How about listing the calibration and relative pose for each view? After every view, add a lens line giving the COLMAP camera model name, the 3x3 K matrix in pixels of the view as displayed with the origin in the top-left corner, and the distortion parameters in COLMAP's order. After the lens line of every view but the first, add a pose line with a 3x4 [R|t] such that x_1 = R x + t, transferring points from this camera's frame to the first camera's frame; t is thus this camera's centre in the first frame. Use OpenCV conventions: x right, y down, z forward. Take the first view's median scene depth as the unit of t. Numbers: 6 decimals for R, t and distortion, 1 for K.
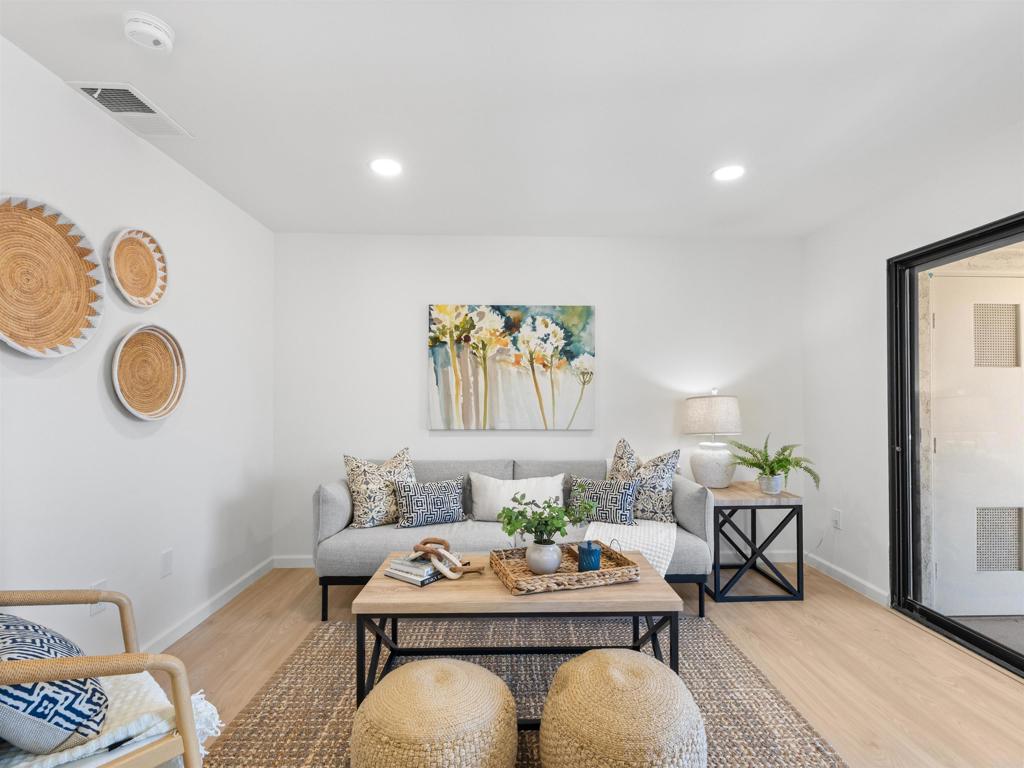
lens RADIAL K [[491.9, 0, 517.7], [0, 491.9, 393.4], [0, 0, 1]] dist [-0.003762, -0.000160]
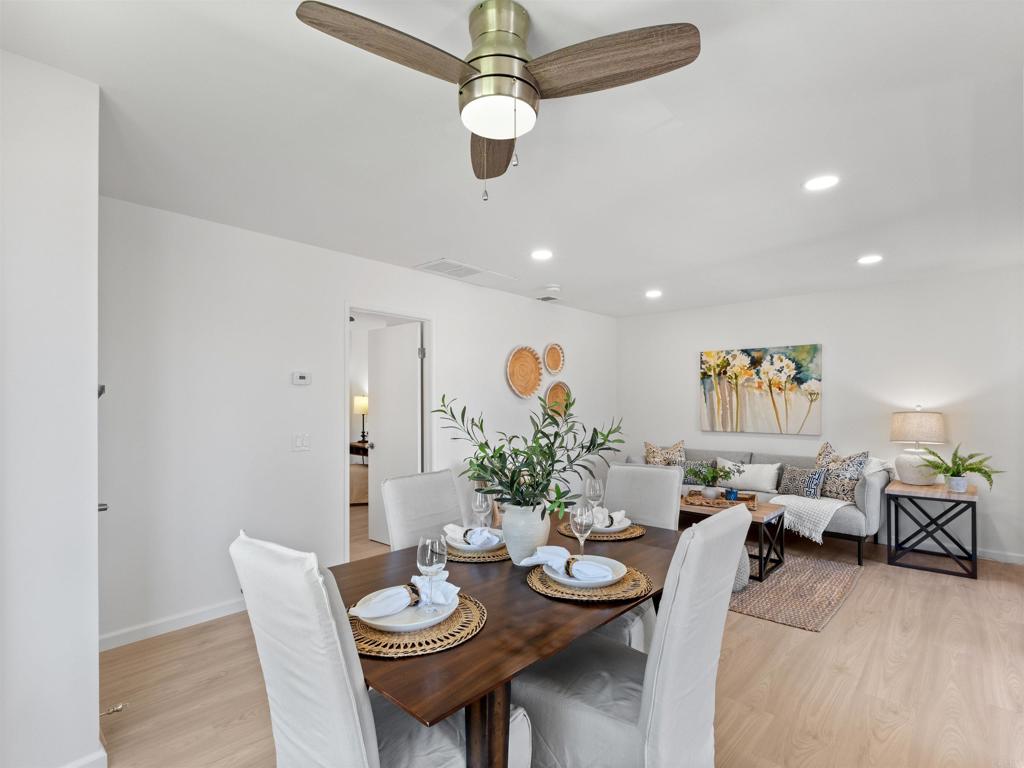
lens RADIAL K [[491.9, 0, 519.7], [0, 491.9, 403.0], [0, 0, 1]] dist [-0.003762, -0.000160]
pose [[0.719578, -0.001551, -0.694410, 0.535687], [0.009131, 0.999932, 0.007228, -0.034767], [0.694352, -0.011541, 0.719543, -0.589837]]
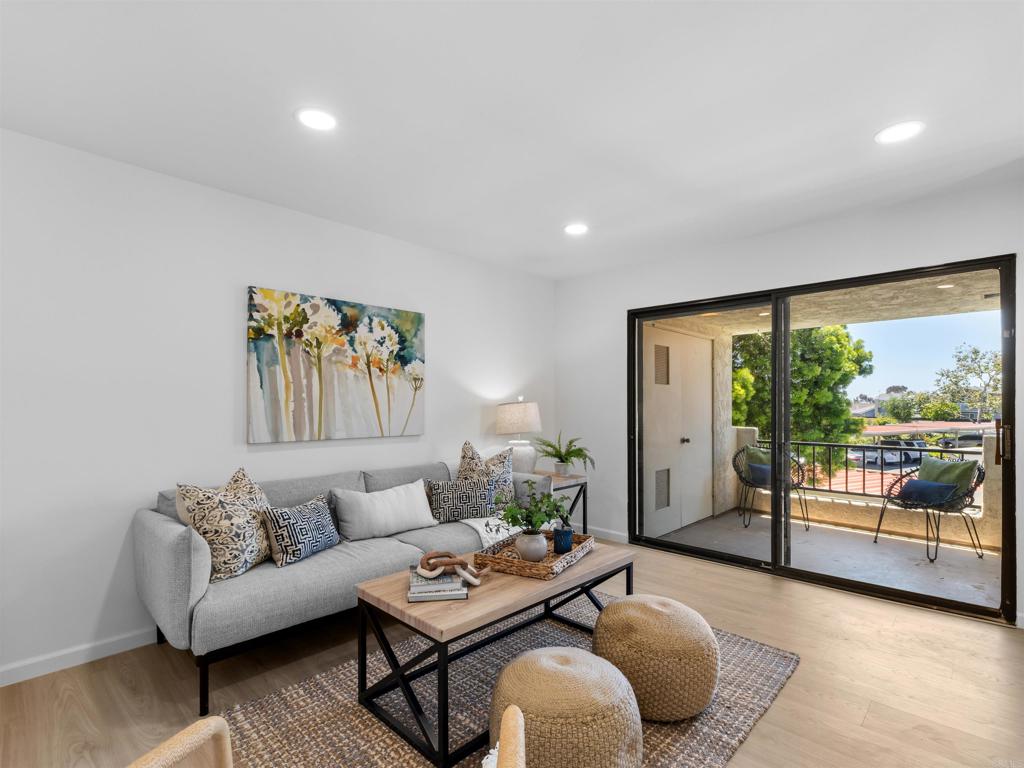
lens RADIAL K [[491.9, 0, 516.4], [0, 491.9, 406.9], [0, 0, 1]] dist [-0.003762, -0.000160]
pose [[0.715092, -0.005338, 0.699010, -0.454193], [-0.005705, 0.999893, 0.013472, 0.001060], [-0.699007, -0.013622, 0.714985, 0.140953]]
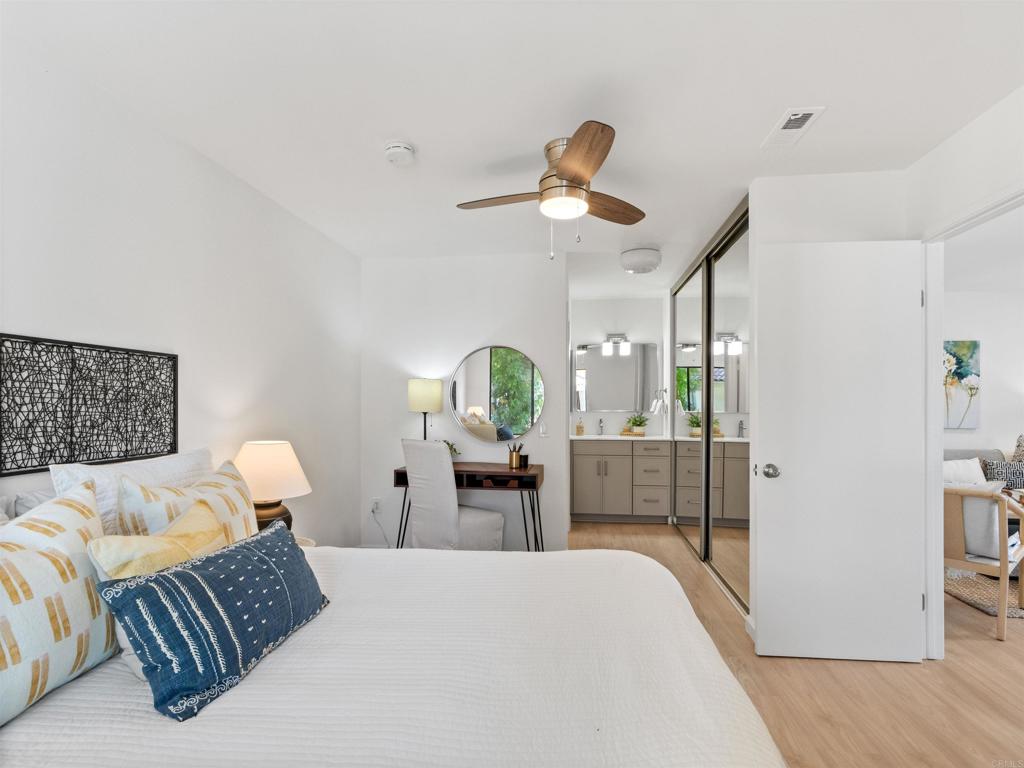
lens RADIAL K [[491.9, 0, 516.5], [0, 491.9, 400.6], [0, 0, 1]] dist [-0.003762, -0.000160]
pose [[0.987883, 0.003275, -0.155163, -1.006160], [-0.002235, 0.999974, 0.006882, -0.013733], [0.155181, -0.006452, 0.987865, -0.639895]]
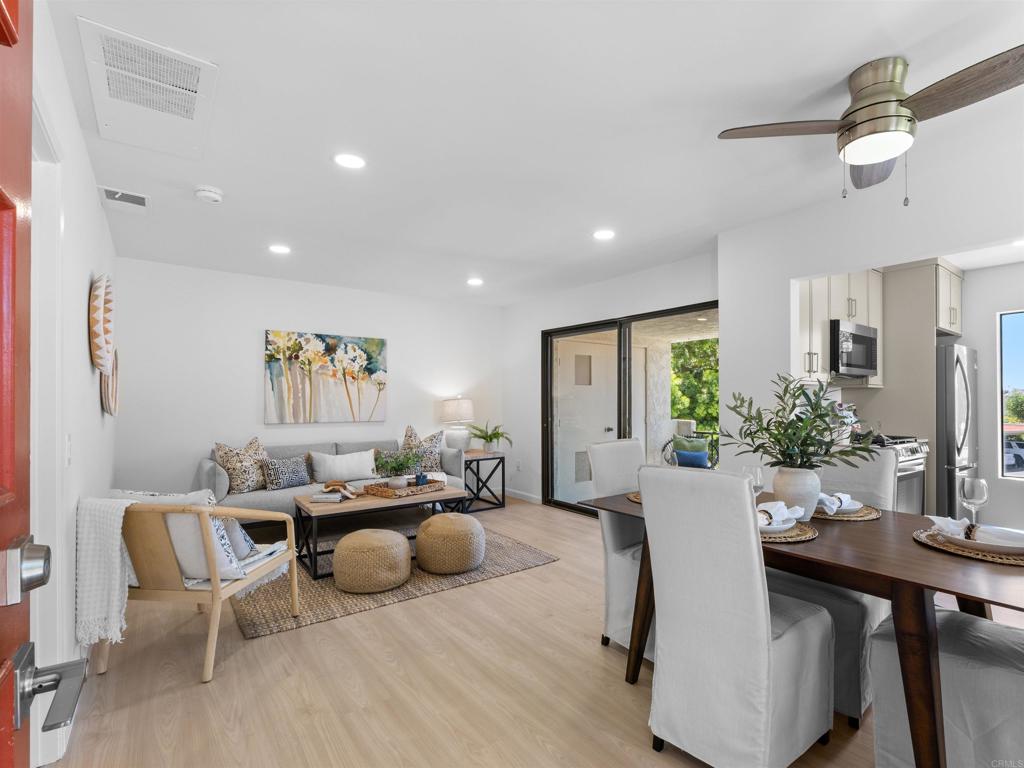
lens RADIAL K [[491.9, 0, 516.7], [0, 491.9, 398.4], [0, 0, 1]] dist [-0.003762, -0.000160]
pose [[0.826178, 0.001155, 0.563408, -0.392031], [-0.005575, 0.999966, 0.006125, -0.007816], [-0.563382, -0.008202, 0.826156, -0.512440]]
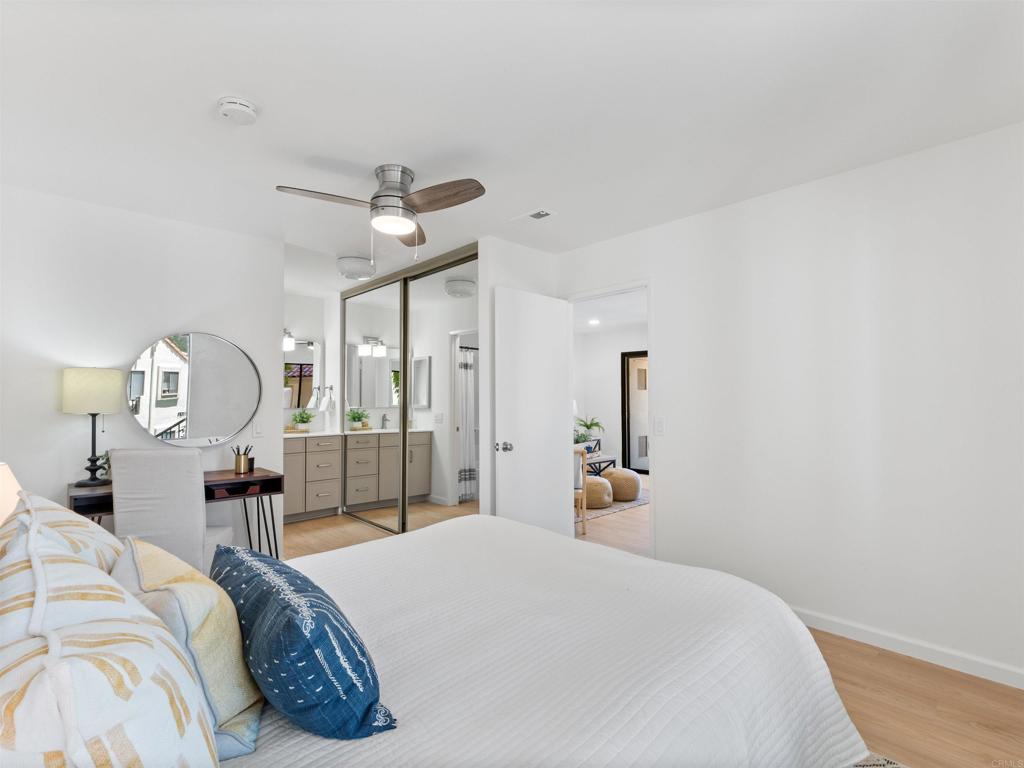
lens RADIAL K [[491.9, 0, 512.0], [0, 491.9, 387.1], [0, 0, 1]] dist [-0.003762, -0.000160]
pose [[0.750417, 0.014191, 0.660813, -1.414408], [-0.004143, 0.999851, -0.016767, -0.013342], [-0.660952, 0.009845, 0.750364, -0.647426]]
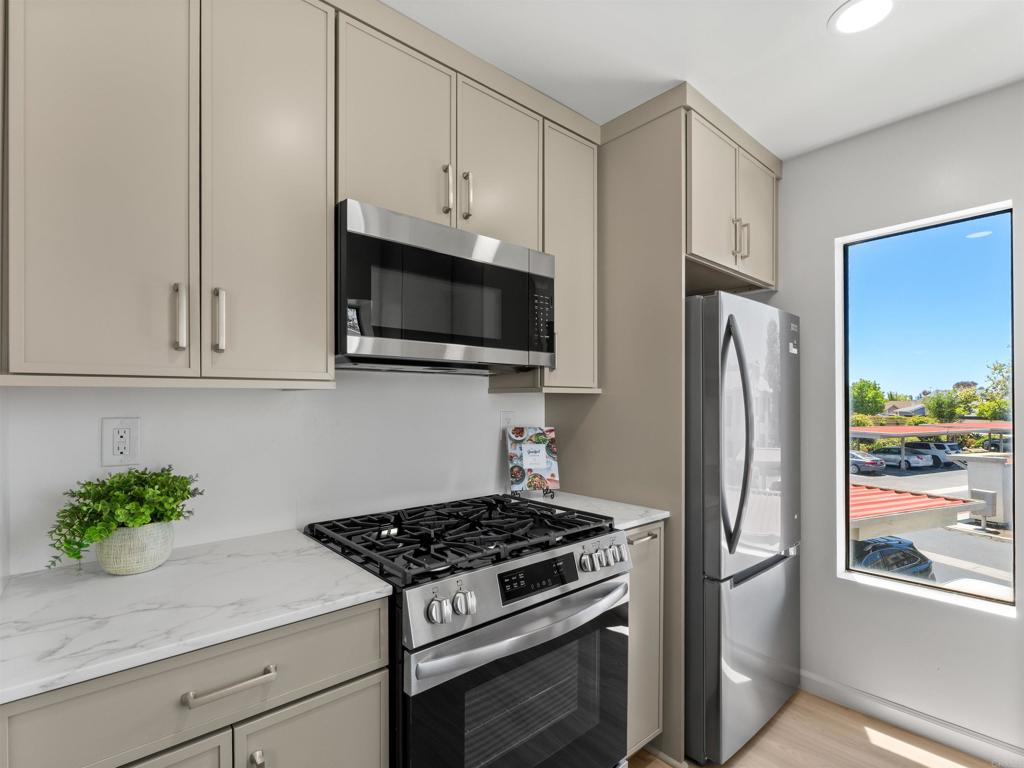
lens RADIAL K [[491.9, 0, 517.4], [0, 491.9, 403.6], [0, 0, 1]] dist [-0.003762, -0.000160]
pose [[0.773977, -0.005298, 0.633192, 0.631791], [-0.003049, 0.999922, 0.012093, -0.026951], [-0.633207, -0.011291, 0.773900, -0.392328]]
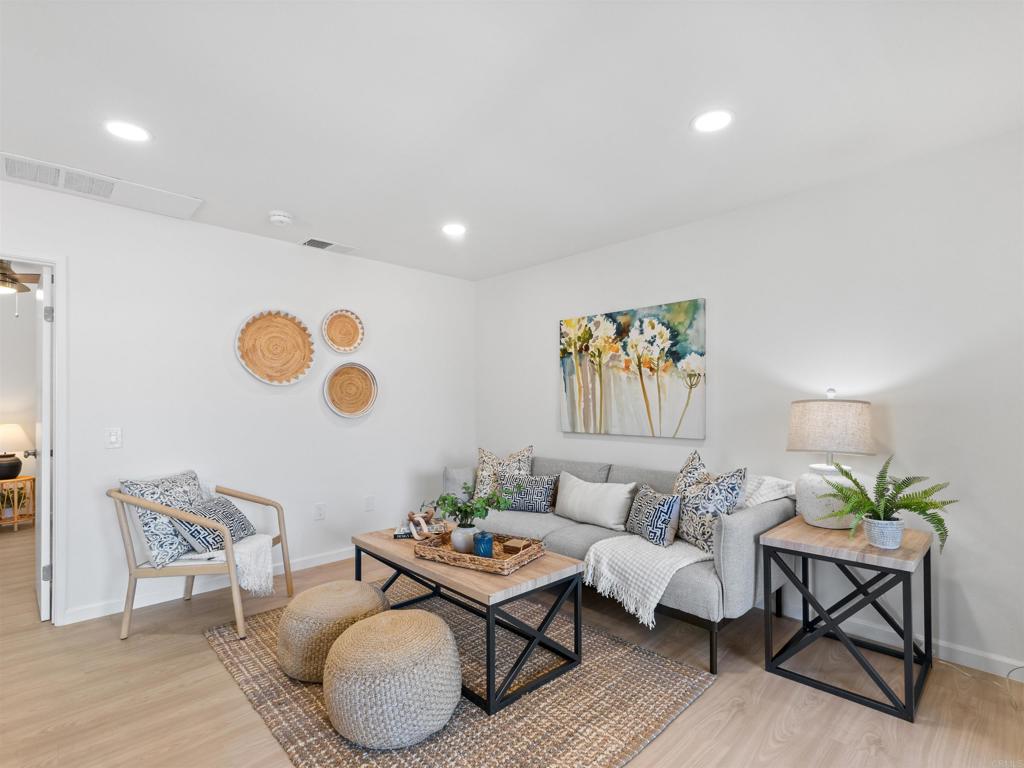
lens RADIAL K [[491.9, 0, 517.1], [0, 491.9, 396.8], [0, 0, 1]] dist [-0.003762, -0.000160]
pose [[0.675650, -0.011731, -0.737129, 0.620193], [0.012051, 0.999916, -0.004867, -0.001704], [0.737124, -0.005595, 0.675734, 0.174522]]
